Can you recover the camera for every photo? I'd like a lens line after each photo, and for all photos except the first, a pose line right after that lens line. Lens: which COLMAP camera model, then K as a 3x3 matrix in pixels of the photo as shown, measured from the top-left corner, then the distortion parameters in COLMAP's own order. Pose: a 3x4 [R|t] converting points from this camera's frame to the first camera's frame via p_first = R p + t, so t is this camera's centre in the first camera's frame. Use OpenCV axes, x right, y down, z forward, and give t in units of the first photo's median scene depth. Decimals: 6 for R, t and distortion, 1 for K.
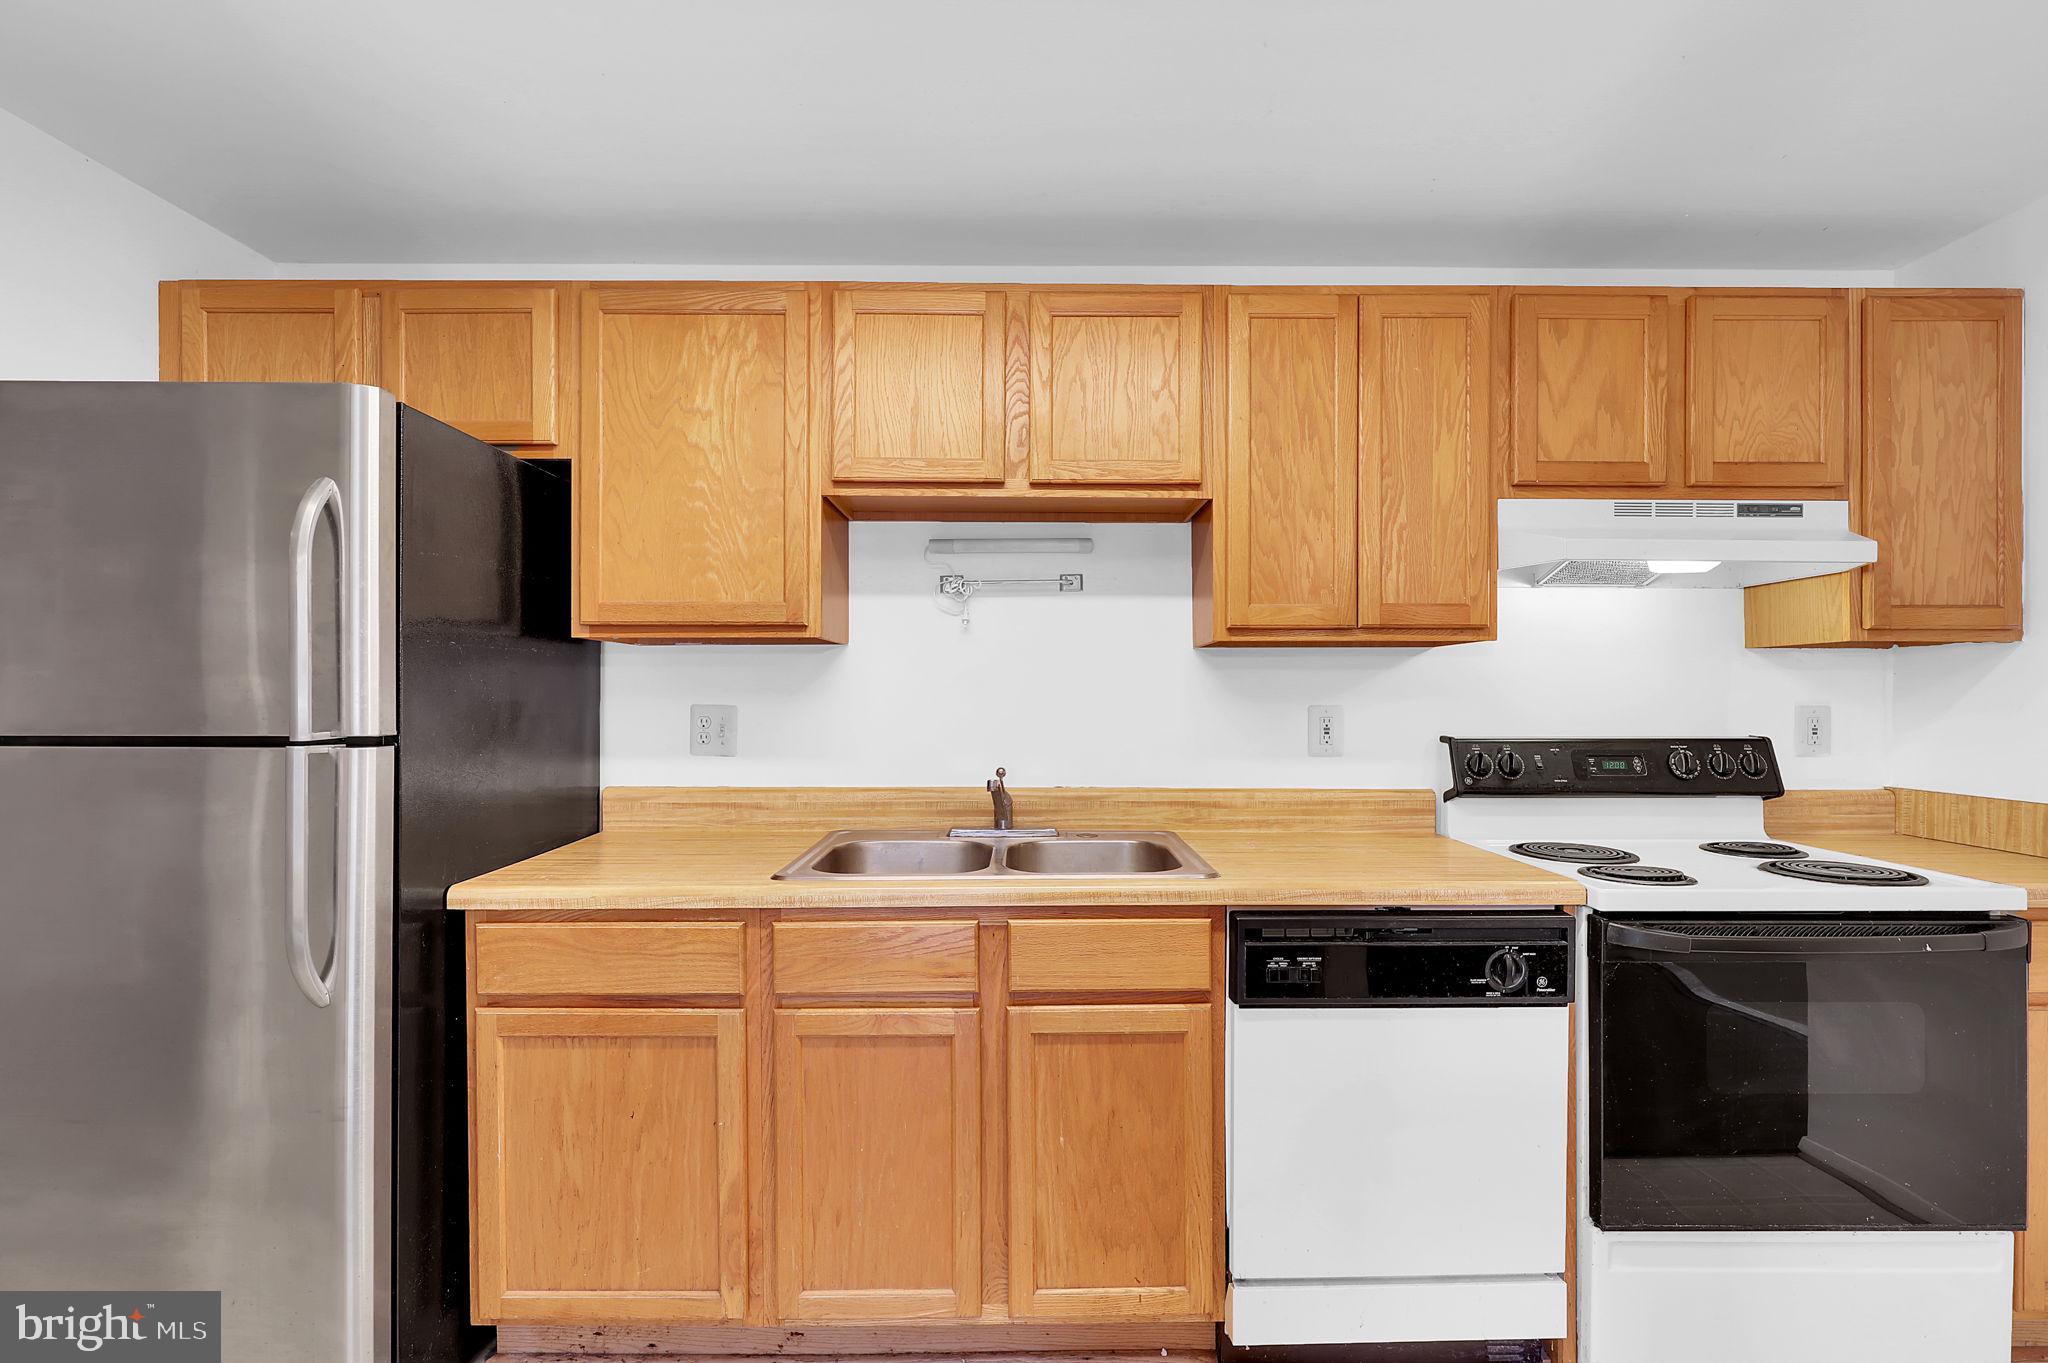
lens RADIAL K [[925.3, 0, 1029.7], [0, 925.3, 696.1], [0, 0, 1]] dist [-0.000270, 0.000813]
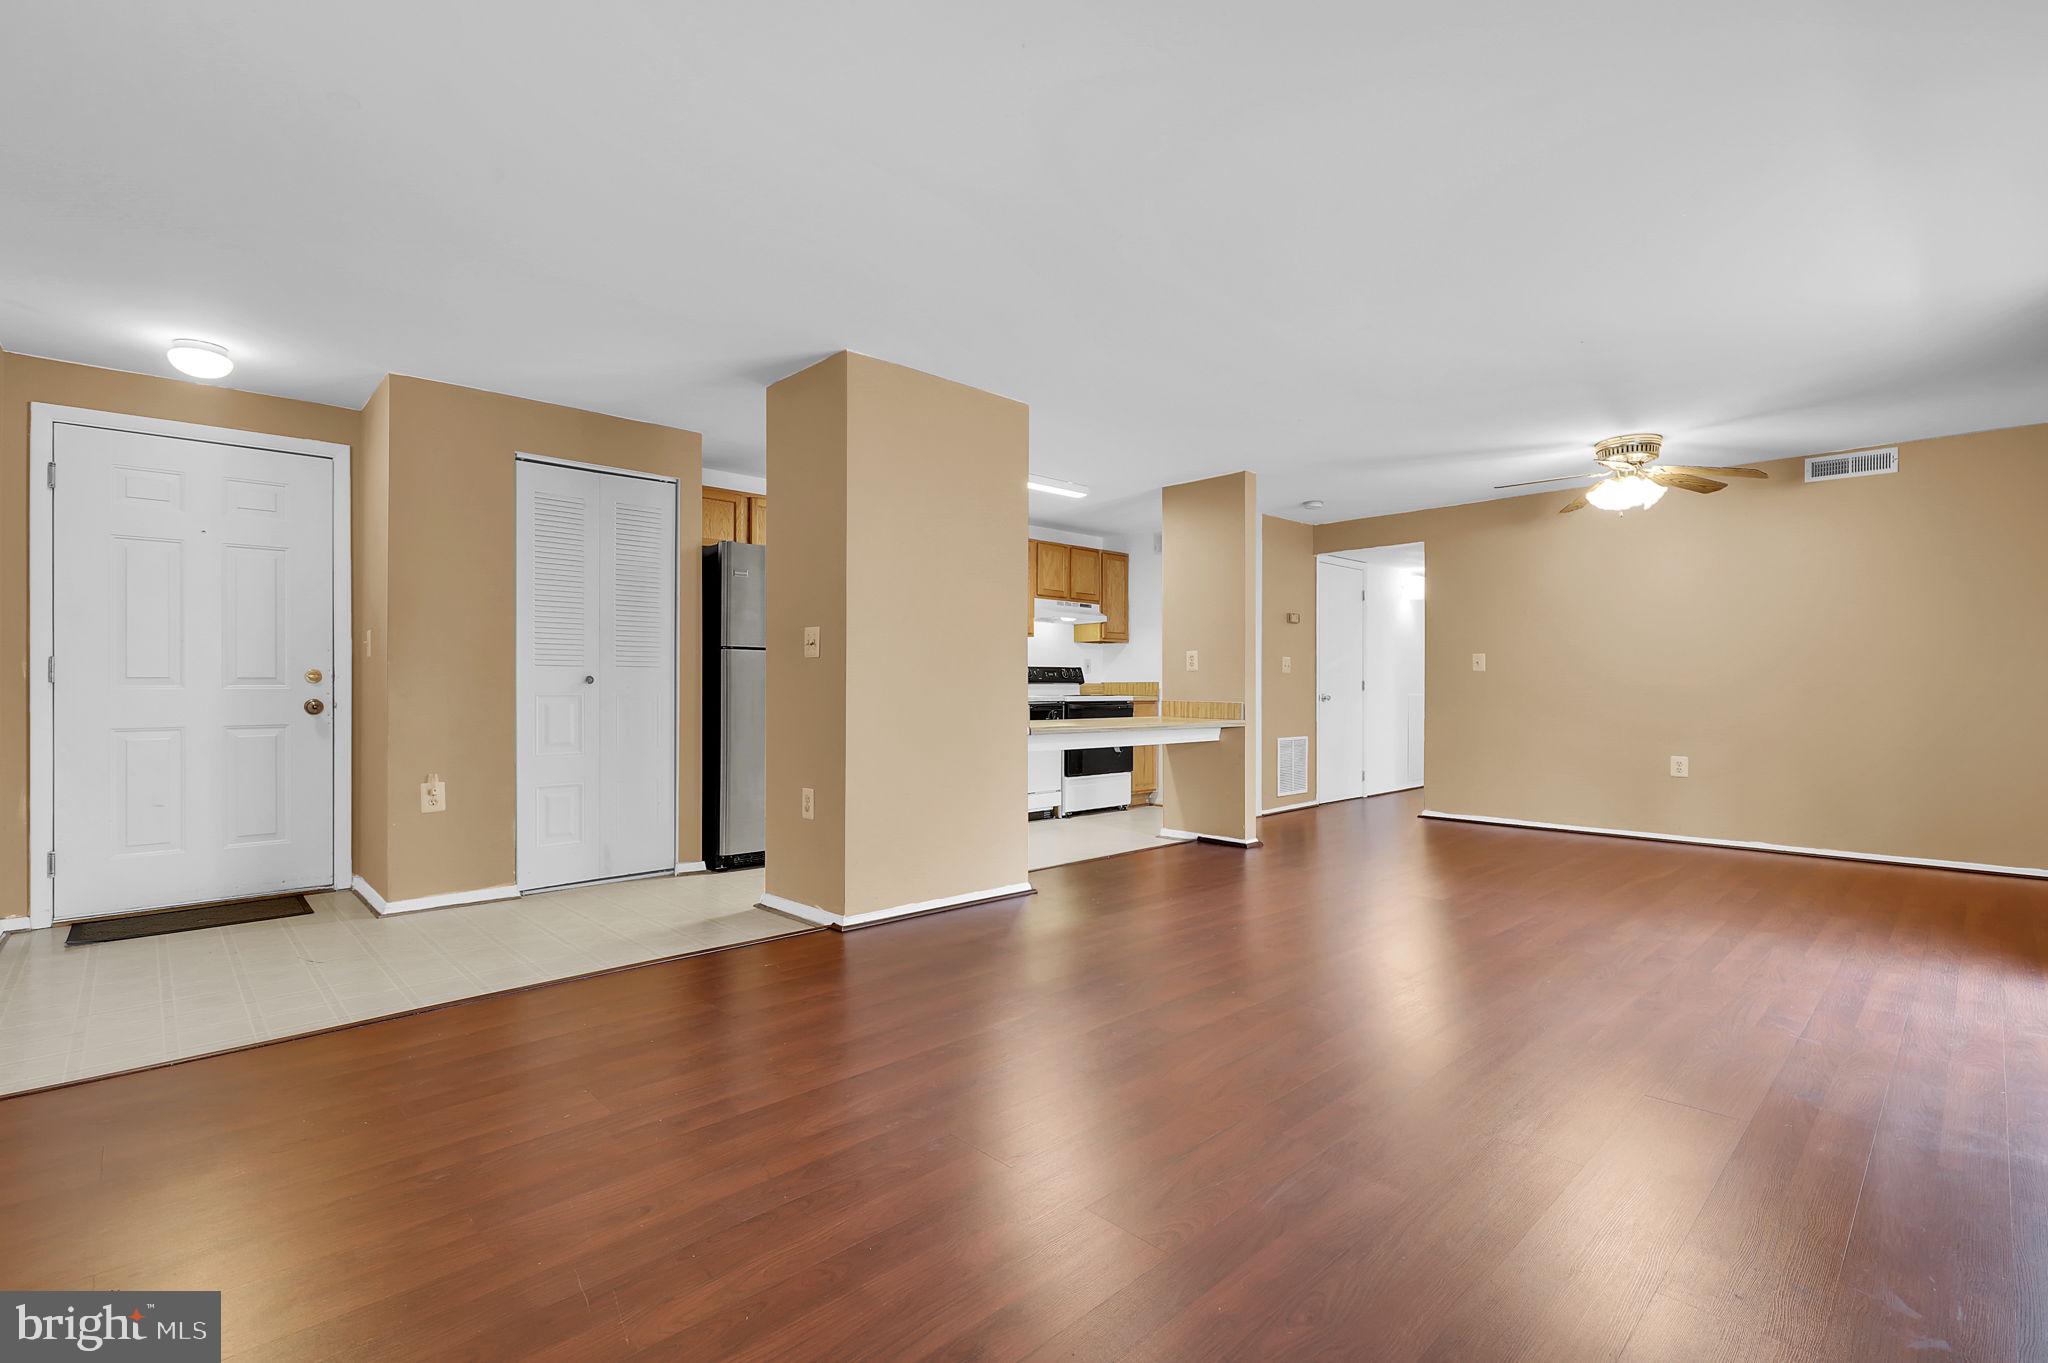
lens RADIAL K [[925.3, 0, 1027.4], [0, 925.3, 684.4], [0, 0, 1]] dist [-0.000270, 0.000813]
pose [[0.725582, 0.004640, 0.688120, -2.006095], [0.001062, 0.999969, -0.007863, 0.152673], [-0.688135, 0.006436, 0.725555, -1.607222]]
